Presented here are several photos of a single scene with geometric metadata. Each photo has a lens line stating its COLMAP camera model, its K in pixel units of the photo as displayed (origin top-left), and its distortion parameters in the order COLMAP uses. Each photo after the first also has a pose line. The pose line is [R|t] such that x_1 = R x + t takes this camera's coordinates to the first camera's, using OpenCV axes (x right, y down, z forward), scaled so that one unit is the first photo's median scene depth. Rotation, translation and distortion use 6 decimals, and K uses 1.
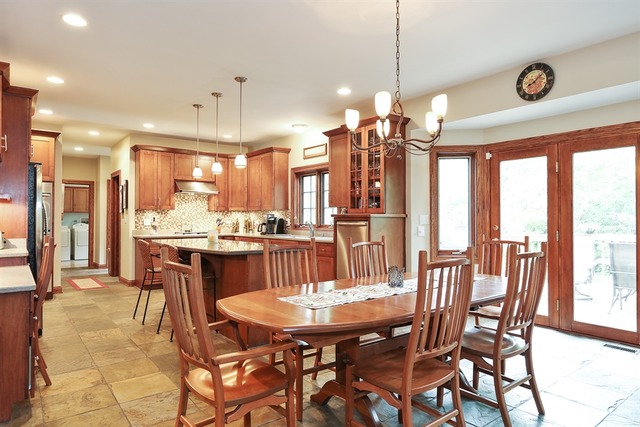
lens RADIAL K [[395.7, 0, 319.7], [0, 395.7, 216.7], [0, 0, 1]] dist [-0.004033, -0.000286]
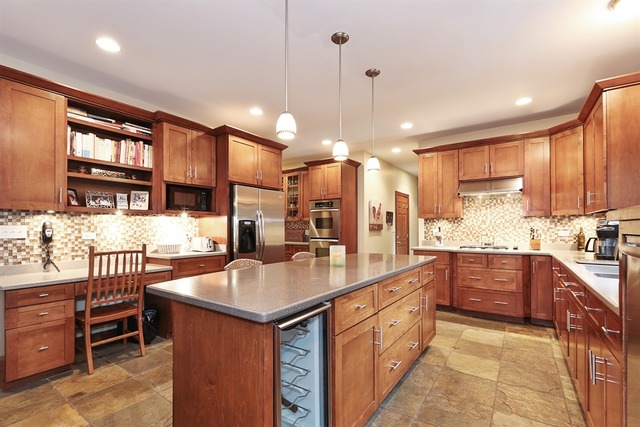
lens RADIAL K [[292.8, 0, 319.4], [0, 292.8, 227.5], [0, 0, 1]] dist [-0.001148, -0.000076]
pose [[0.302304, -0.005123, -0.953198, 0.124108], [0.007605, 0.999967, -0.002962, 0.002378], [0.953181, -0.006353, 0.302333, 0.529482]]
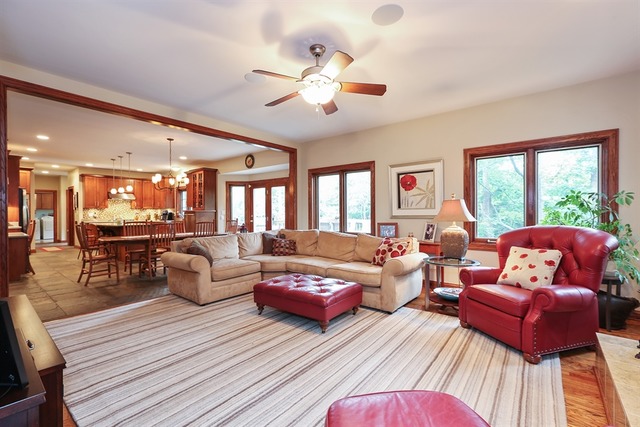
lens RADIAL K [[273.1, 0, 320.6], [0, 273.1, 215.5], [0, 0, 1]] dist [0.002677, 0.000191]
pose [[0.971404, -0.007021, 0.237327, 0.310640], [0.003352, 0.999869, 0.015857, 0.000937], [-0.237407, -0.014608, 0.971300, -0.512657]]
